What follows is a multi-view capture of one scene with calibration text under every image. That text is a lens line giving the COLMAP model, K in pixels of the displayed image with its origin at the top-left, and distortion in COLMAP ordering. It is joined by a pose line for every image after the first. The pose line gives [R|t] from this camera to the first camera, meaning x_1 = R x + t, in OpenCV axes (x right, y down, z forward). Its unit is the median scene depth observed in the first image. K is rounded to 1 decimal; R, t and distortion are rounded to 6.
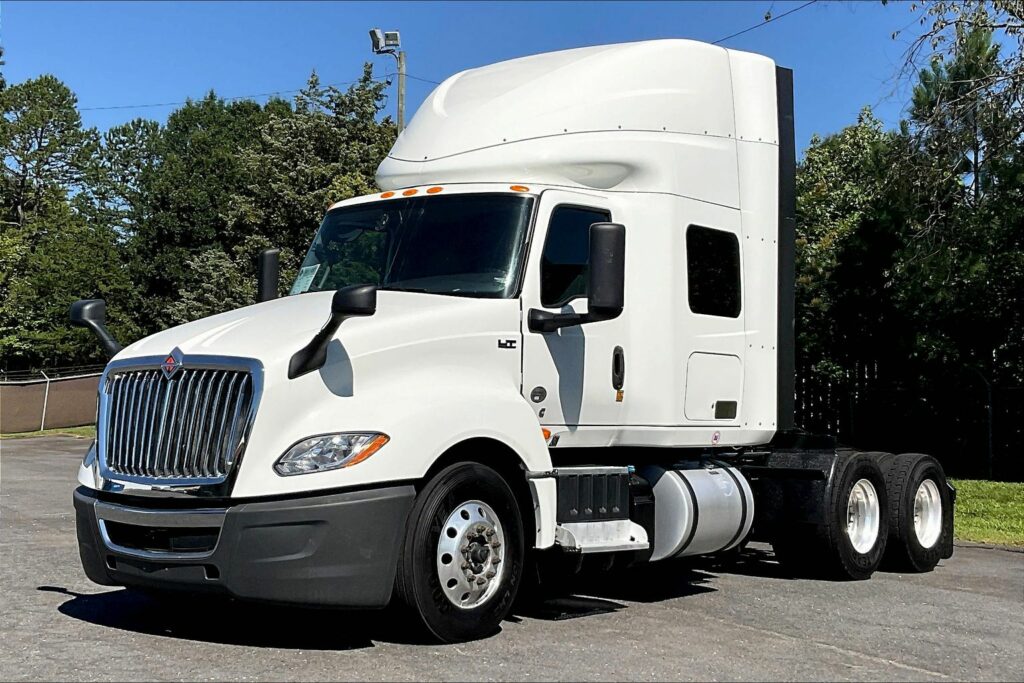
lens RADIAL K [[1540.0, 0, 527.7], [0, 1540.0, 355.9], [0, 0, 1]] dist [0.134683, 0.070297]
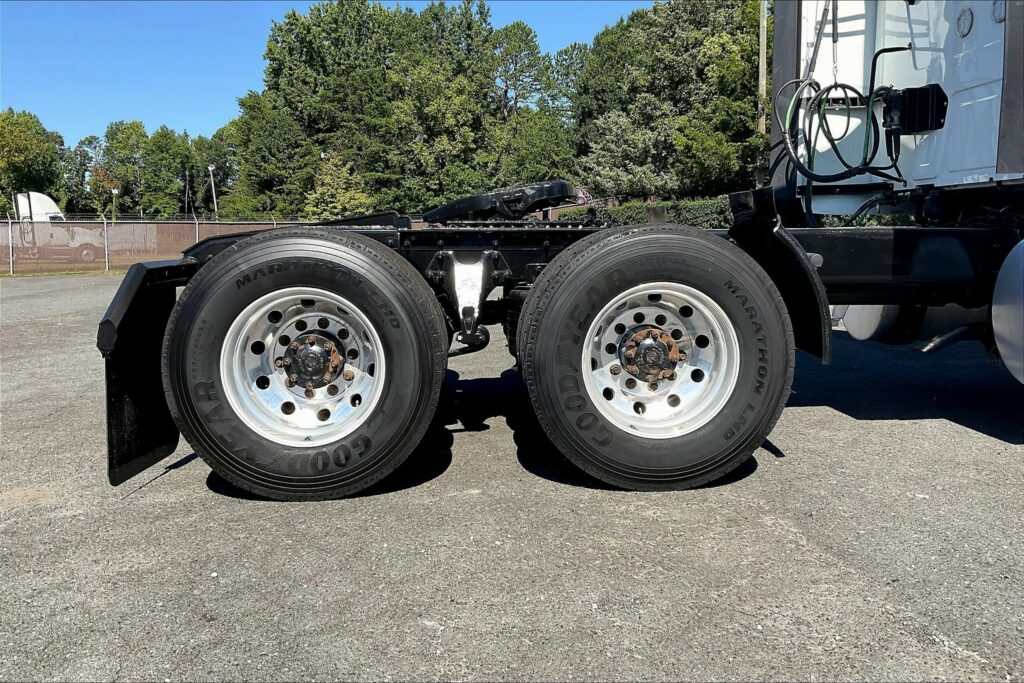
lens RADIAL K [[850.6, 0, 518.6], [0, 850.6, 331.6], [0, 0, 1]] dist [0.091028, -0.173591]
pose [[0.940519, -0.006498, -0.339679, -0.025536], [0.055377, 0.989378, 0.134403, 0.012897], [0.335197, -0.145219, 0.930889, 0.211820]]
